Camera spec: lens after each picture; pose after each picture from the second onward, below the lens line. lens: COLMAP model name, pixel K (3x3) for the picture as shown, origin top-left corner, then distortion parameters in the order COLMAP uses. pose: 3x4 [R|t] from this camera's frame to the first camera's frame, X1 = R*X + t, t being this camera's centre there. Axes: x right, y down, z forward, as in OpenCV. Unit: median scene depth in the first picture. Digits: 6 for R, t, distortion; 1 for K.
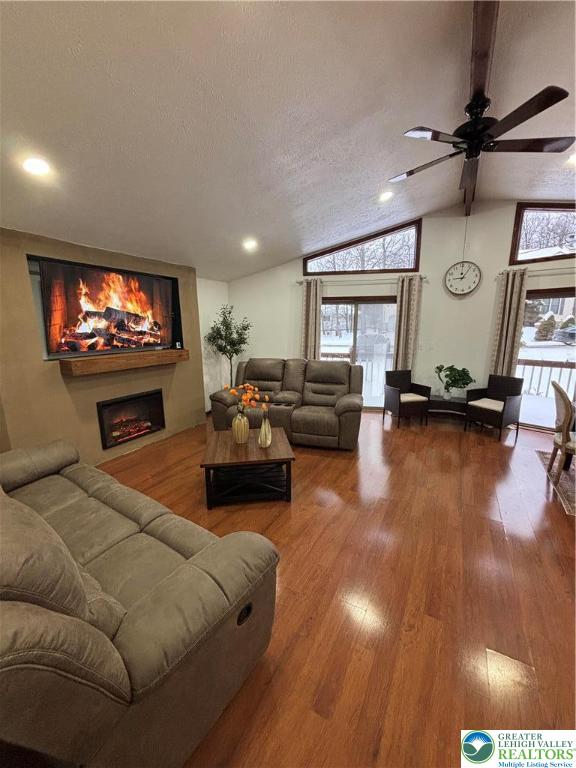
lens RADIAL K [[308.7, 0, 292.6], [0, 308.7, 382.7], [0, 0, 1]] dist [0.002946, -0.000479]
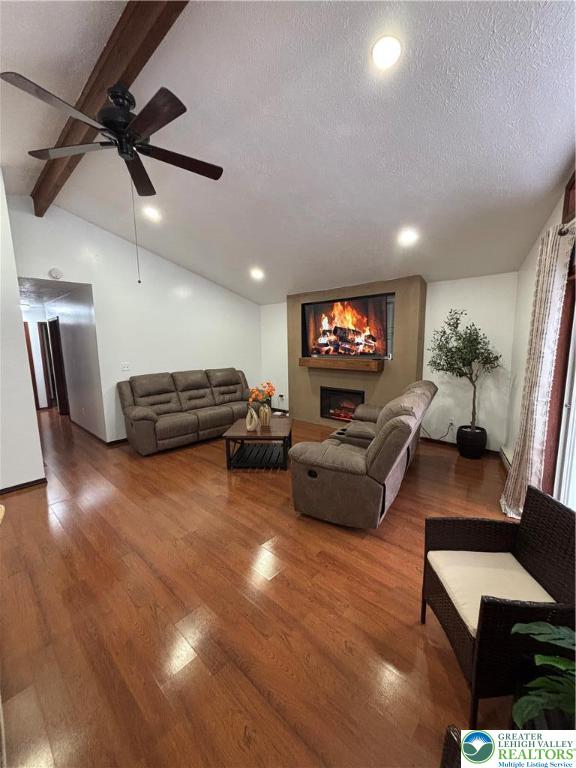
lens RADIAL K [[308.7, 0, 287.6], [0, 308.7, 387.4], [0, 0, 1]] dist [0.002946, -0.000479]
pose [[-0.263283, 0.157771, -0.951730, 0.866995], [-0.156885, 0.966402, 0.203603, -0.212090], [0.951877, 0.202917, -0.229686, 1.109568]]
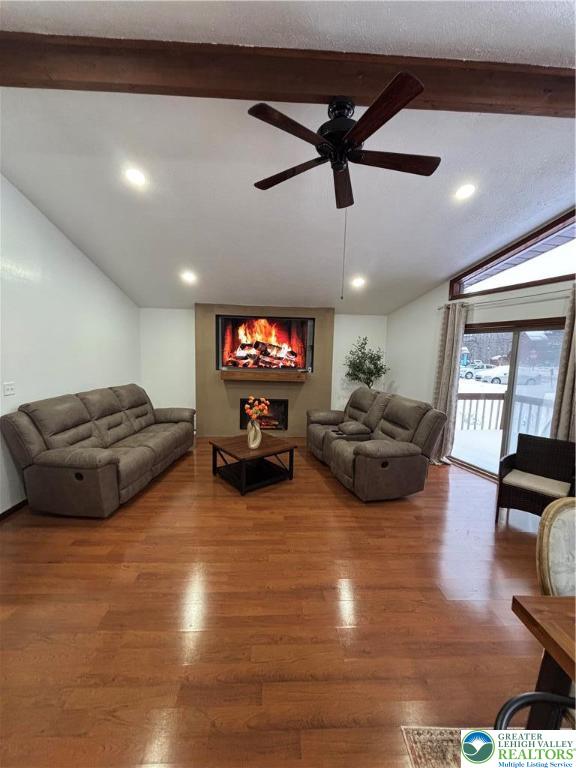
lens RADIAL K [[308.7, 0, 289.8], [0, 308.7, 387.7], [0, 0, 1]] dist [0.002946, -0.000479]
pose [[0.502379, 0.121278, -0.856100, 0.811394], [-0.189860, 0.981423, 0.027617, -0.080064], [0.843545, 0.148665, 0.516072, 0.342161]]
